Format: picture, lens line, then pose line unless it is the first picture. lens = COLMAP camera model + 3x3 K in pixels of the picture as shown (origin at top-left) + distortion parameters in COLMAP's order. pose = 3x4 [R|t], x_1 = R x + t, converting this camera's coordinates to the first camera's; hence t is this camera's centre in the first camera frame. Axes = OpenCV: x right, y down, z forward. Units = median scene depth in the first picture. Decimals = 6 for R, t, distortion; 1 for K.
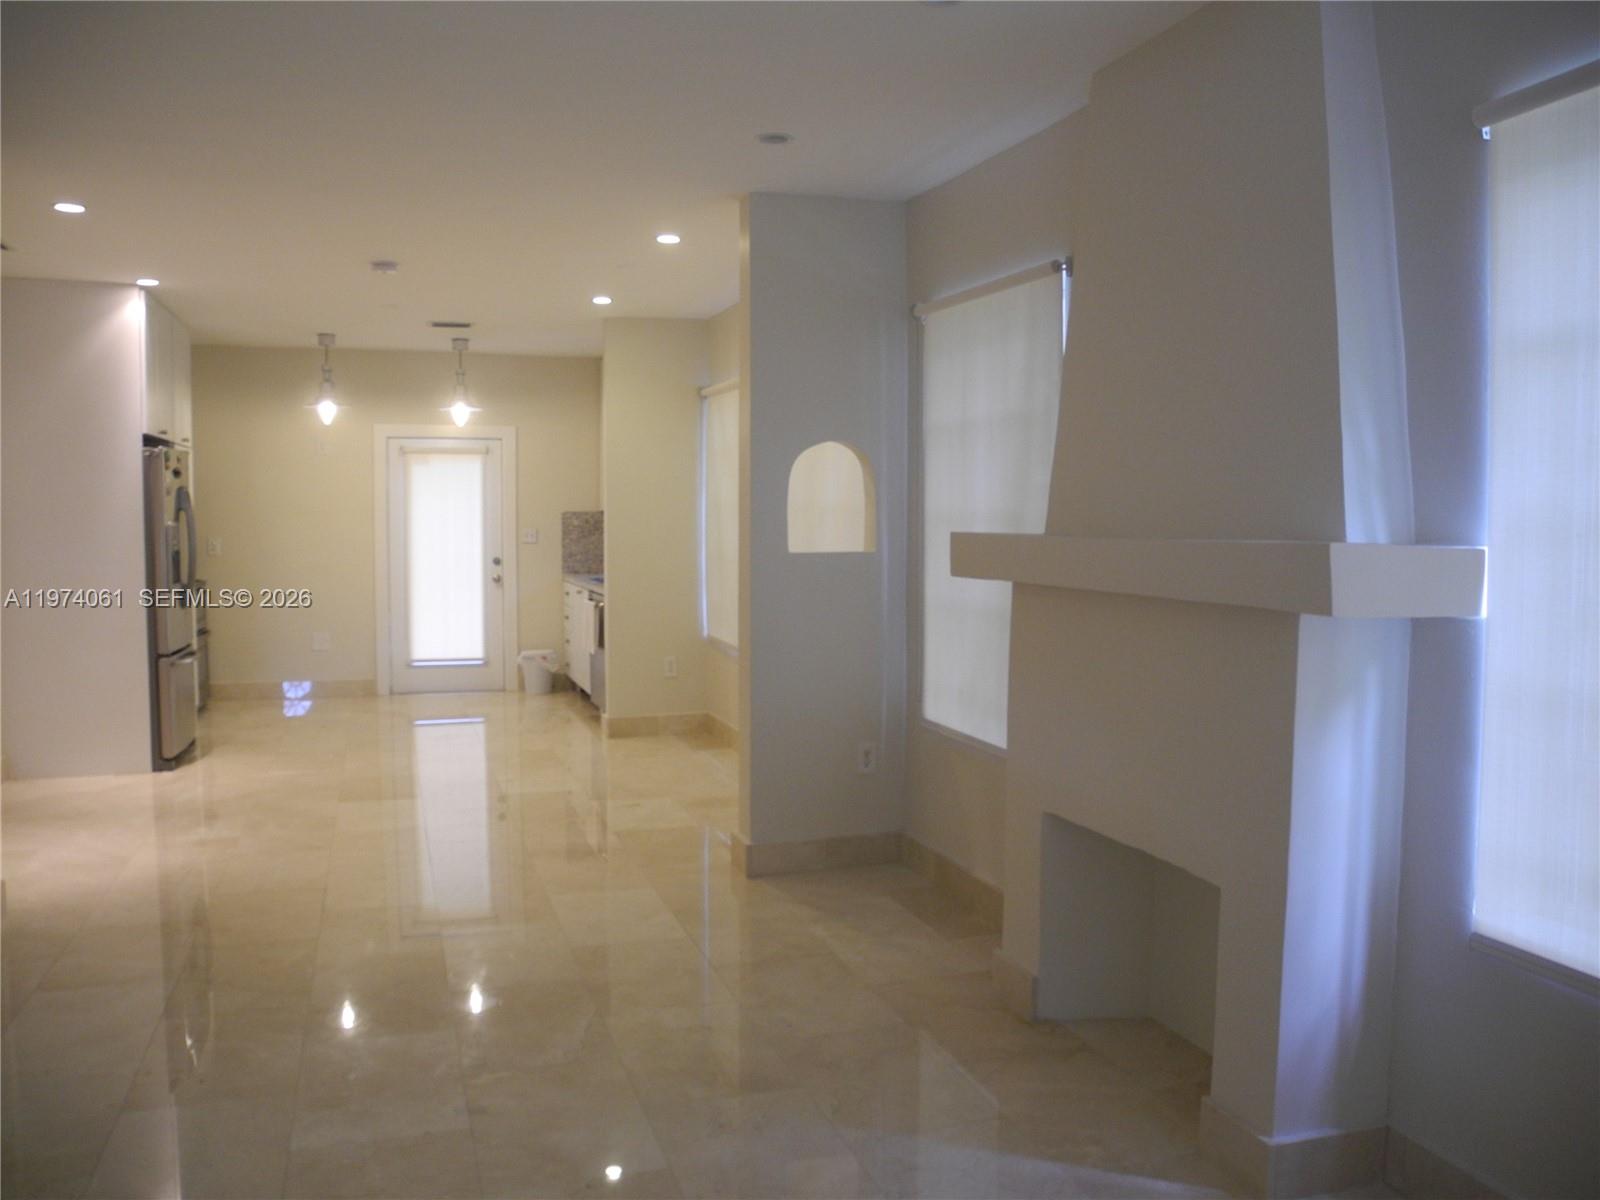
lens RADIAL K [[1288.3, 0, 806.2], [0, 1288.3, 602.1], [0, 0, 1]] dist [-0.102804, 0.049102]
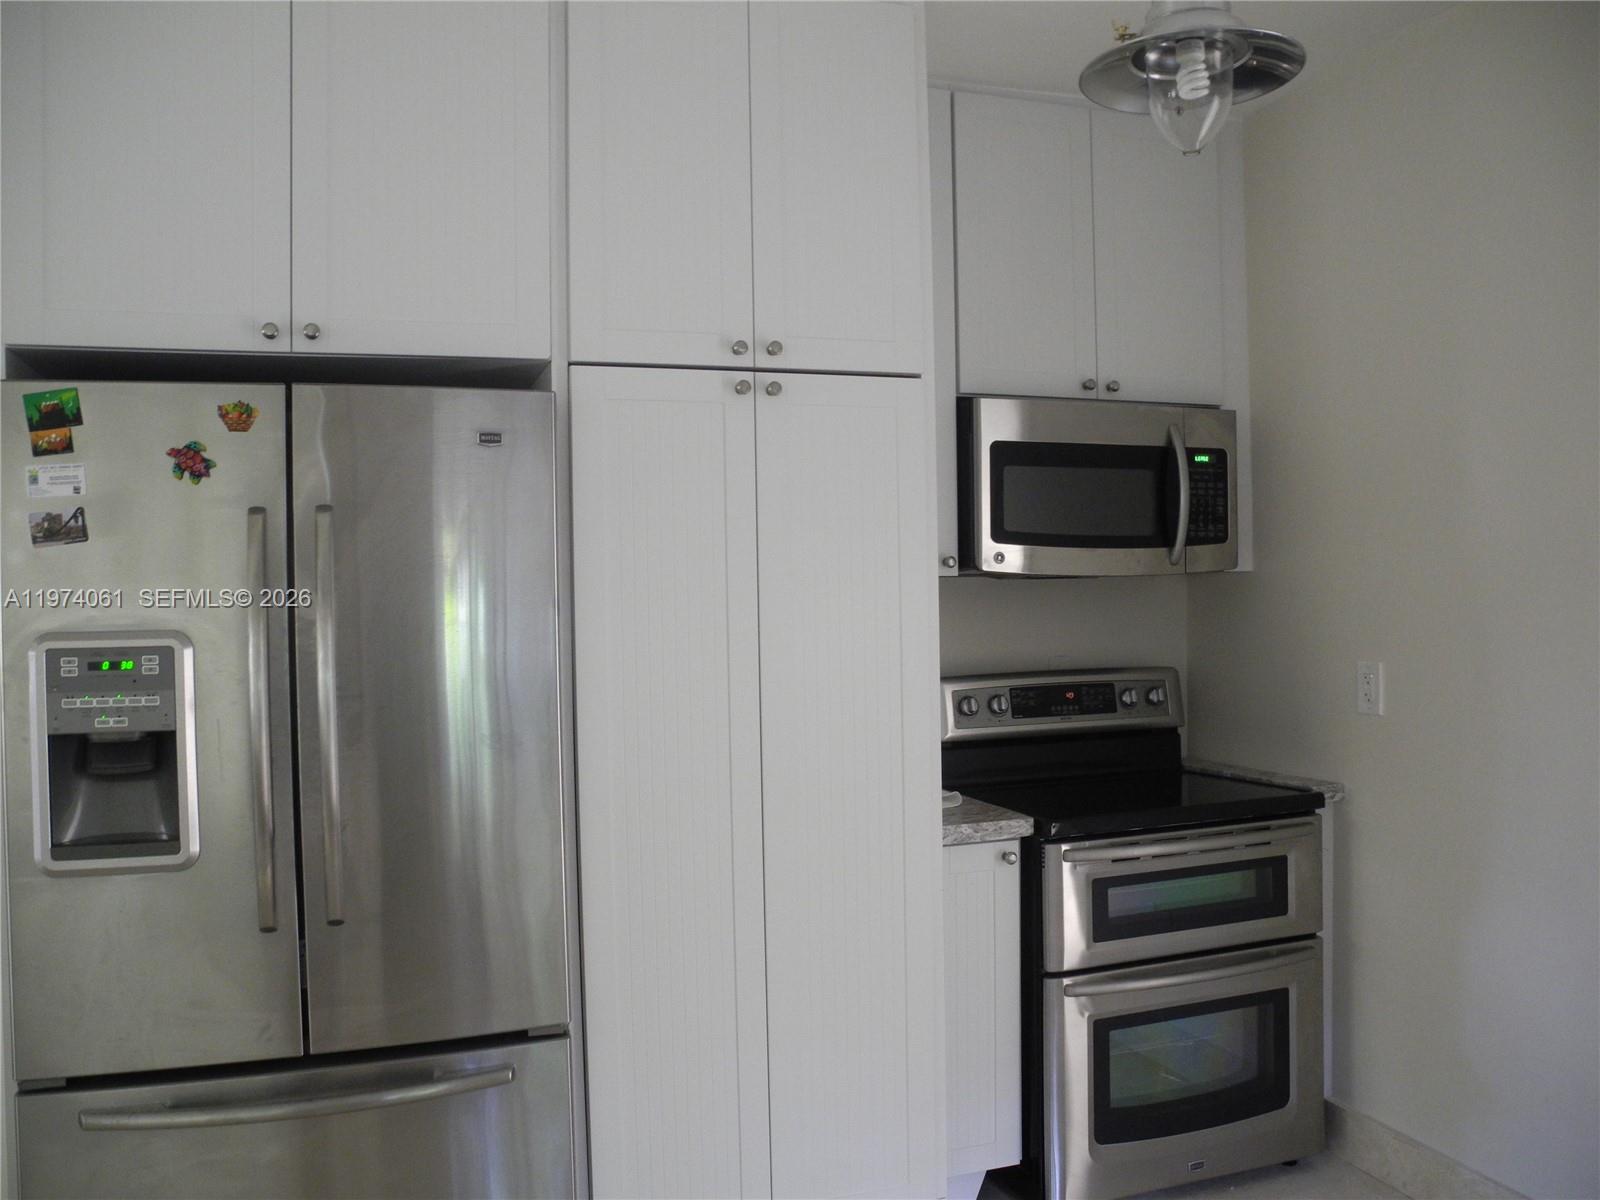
lens RADIAL K [[1288.3, 0, 852.6], [0, 1288.3, 620.4], [0, 0, 1]] dist [-0.102804, 0.049102]
pose [[0.027967, 0.008705, -0.999571, -0.146657], [-0.047530, 0.998843, 0.007369, -0.053313], [0.998478, 0.047303, 0.028349, 0.806861]]
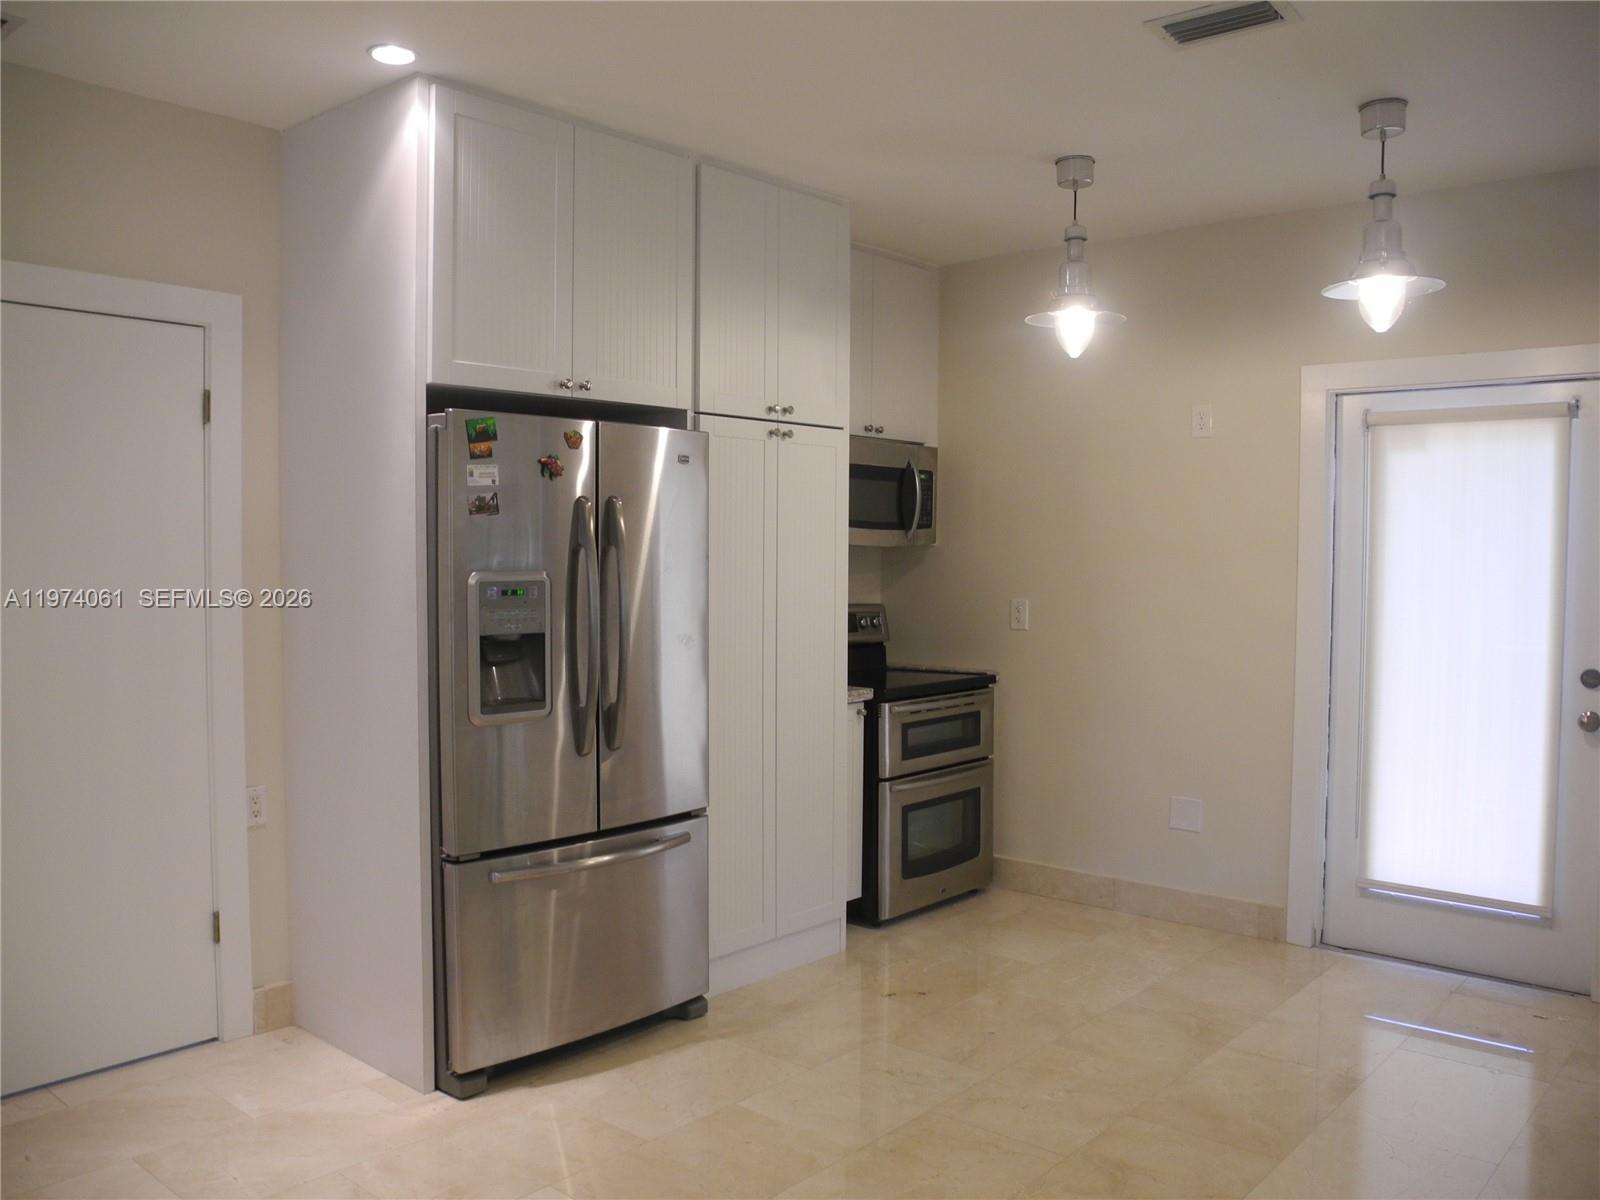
lens RADIAL K [[1288.3, 0, 798.0], [0, 1288.3, 605.9], [0, 0, 1]] dist [-0.102804, 0.049102]
pose [[0.502706, 0.035116, -0.863744, -0.027637], [-0.061754, 0.998081, 0.004636, -0.041448], [0.862249, 0.051010, 0.503910, 0.590465]]
